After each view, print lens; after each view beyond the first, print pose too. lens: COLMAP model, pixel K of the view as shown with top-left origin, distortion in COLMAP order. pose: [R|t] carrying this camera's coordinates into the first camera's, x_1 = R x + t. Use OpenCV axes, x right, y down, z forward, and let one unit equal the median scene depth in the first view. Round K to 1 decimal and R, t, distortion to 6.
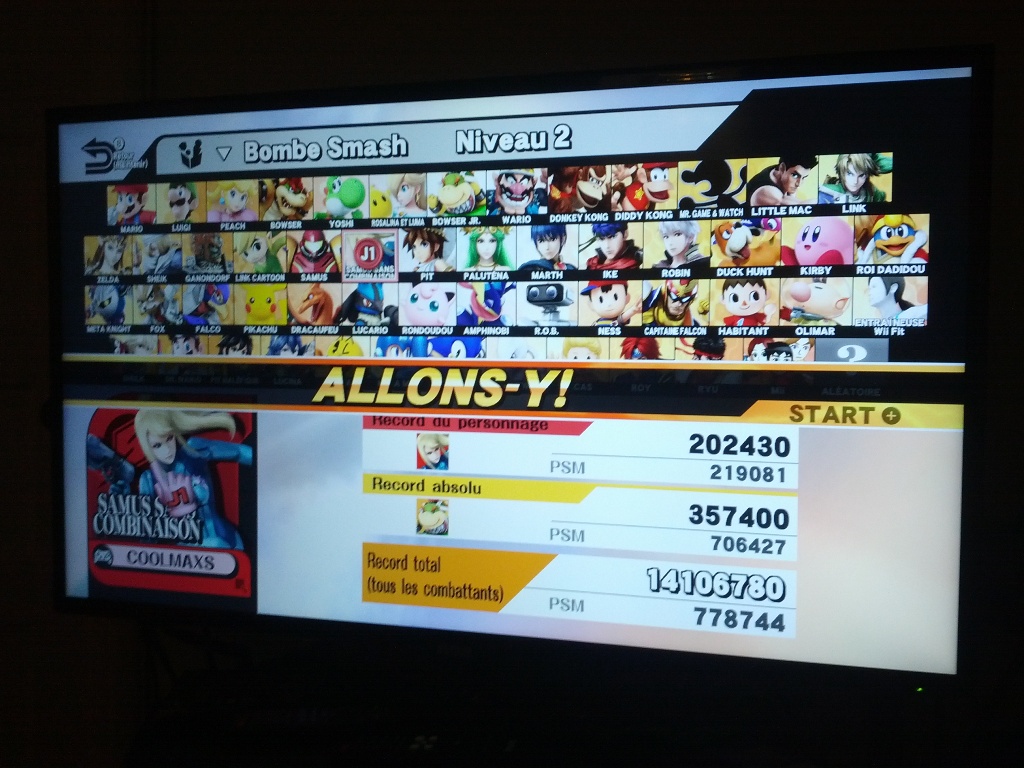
lens RADIAL K [[1442.3, 0, 497.6], [0, 1442.3, 383.5], [0, 0, 1]] dist [0.179464, -1.482660]
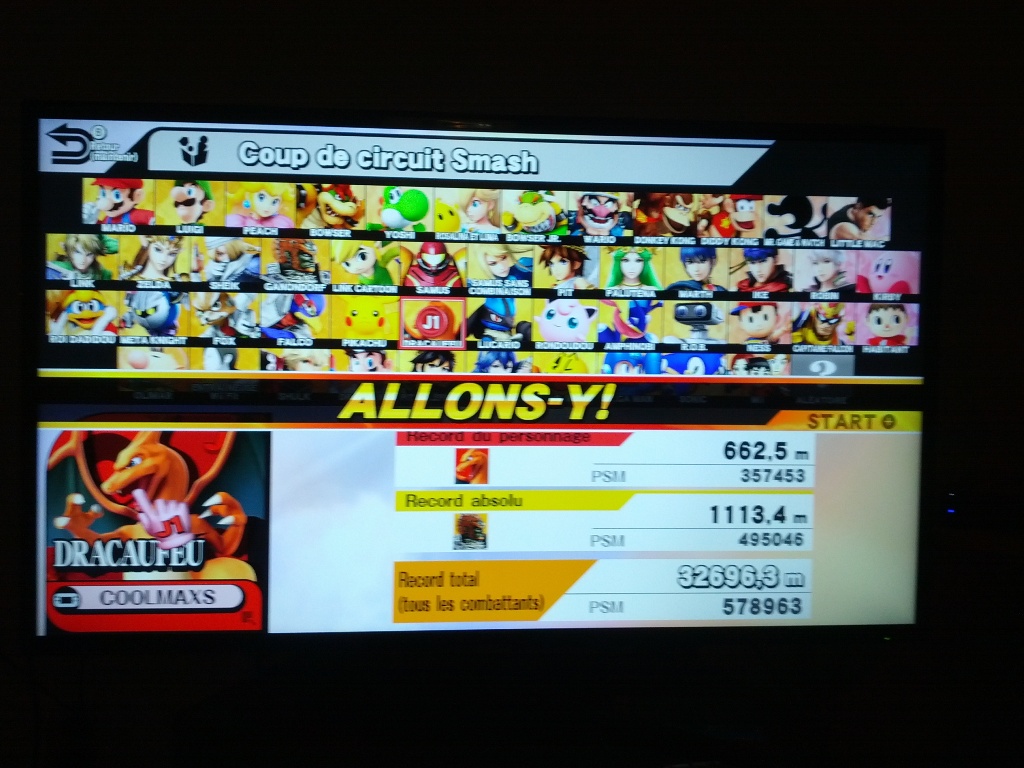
lens RADIAL K [[1303.9, 0, 512.0], [0, 1303.9, 379.9], [0, 0, 1]] dist [0.157435, -0.942343]
pose [[0.875306, -0.005565, 0.483537, -0.518887], [0.009278, 0.999943, -0.005286, -0.008834], [-0.483480, 0.009113, 0.875308, 0.215639]]
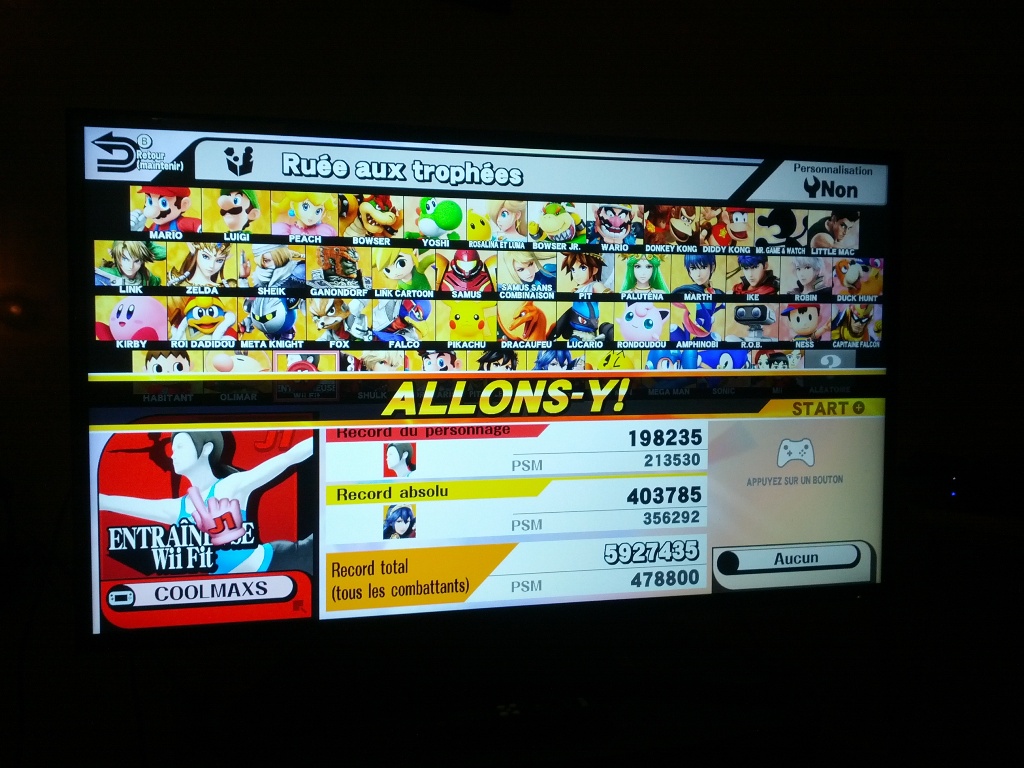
lens RADIAL K [[1255.4, 0, 510.9], [0, 1255.4, 389.0], [0, 0, 1]] dist [0.136359, -0.823214]
pose [[0.770326, -0.025703, 0.637132, -0.717198], [0.026404, 0.999616, 0.008402, -0.013086], [-0.637103, 0.010350, 0.770709, 0.296880]]
